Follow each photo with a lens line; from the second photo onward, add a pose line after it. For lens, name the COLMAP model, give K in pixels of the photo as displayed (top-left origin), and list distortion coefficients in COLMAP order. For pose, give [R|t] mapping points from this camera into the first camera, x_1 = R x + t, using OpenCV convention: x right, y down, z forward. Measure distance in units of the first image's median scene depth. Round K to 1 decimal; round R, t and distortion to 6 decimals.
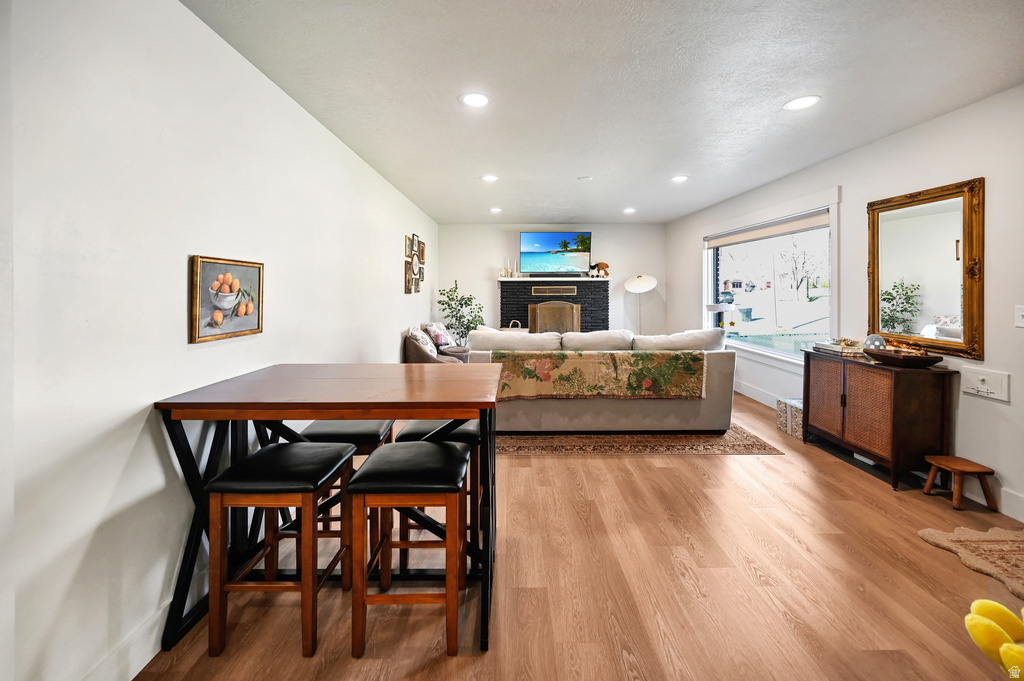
lens RADIAL K [[422.3, 0, 514.5], [0, 422.3, 297.5], [0, 0, 1]] dist [-0.000698, 0.000022]
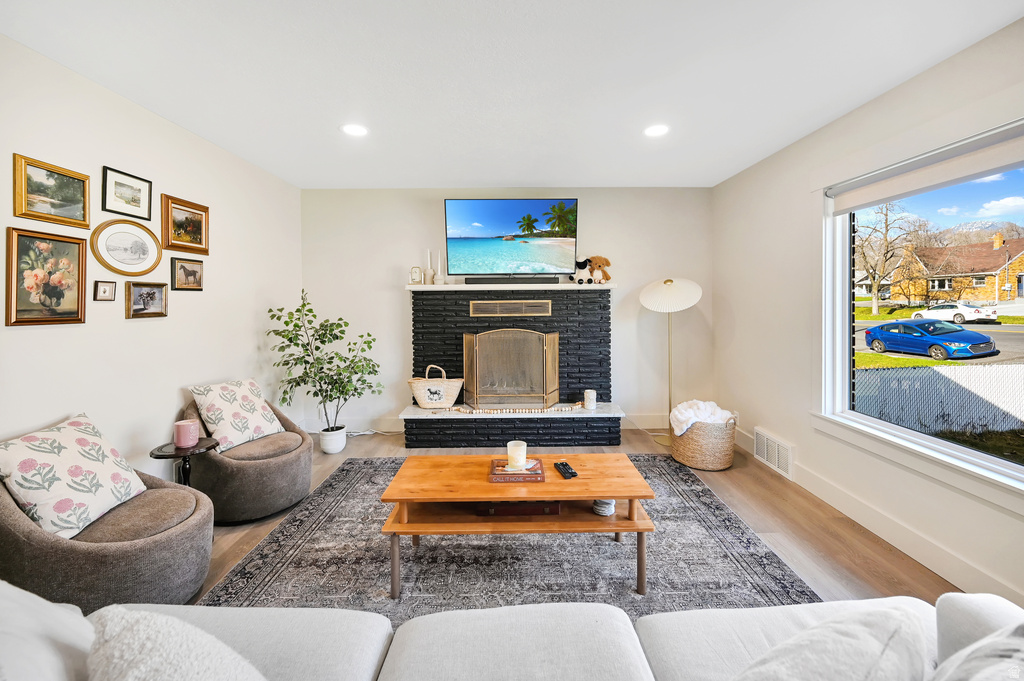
lens RADIAL K [[422.3, 0, 514.5], [0, 422.3, 297.5], [0, 0, 1]] dist [-0.000698, 0.000022]
pose [[0.999979, -0.005921, -0.002549, 0.101263], [0.005853, 0.999640, -0.026174, -0.015662], [0.002703, 0.026159, 0.999654, 0.456677]]
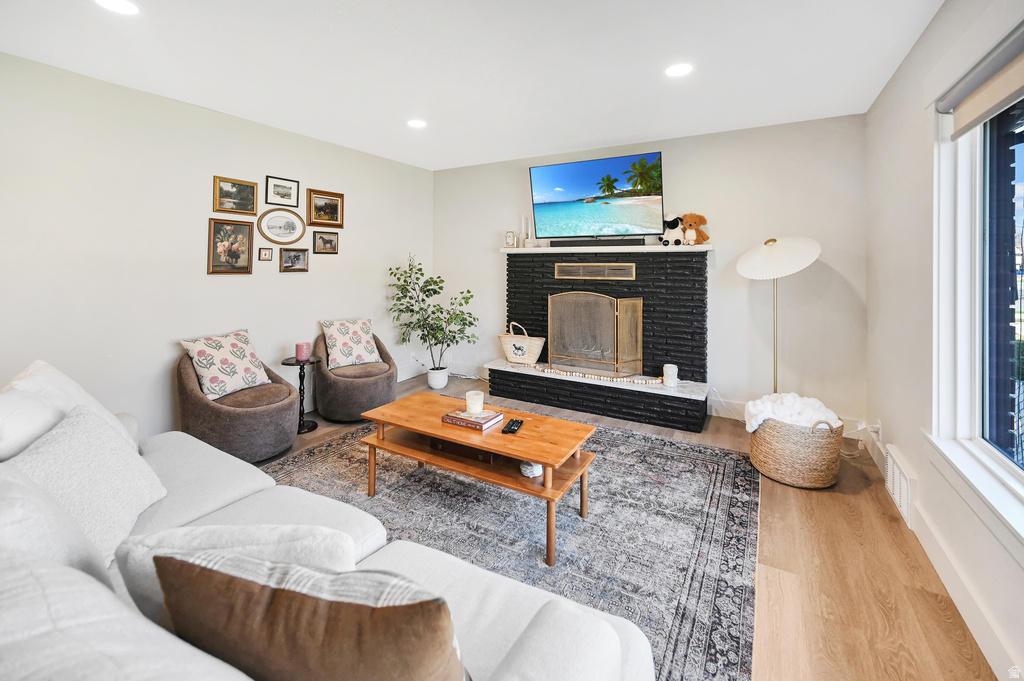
lens RADIAL K [[427.7, 0, 503.5], [0, 427.7, 253.4], [0, 0, 1]] dist [0.001370, 0.000126]
pose [[0.859032, -0.007642, -0.511864, 0.276651], [-0.014379, 0.999134, -0.039049, -0.015798], [0.511719, 0.040905, 0.858178, 0.478027]]
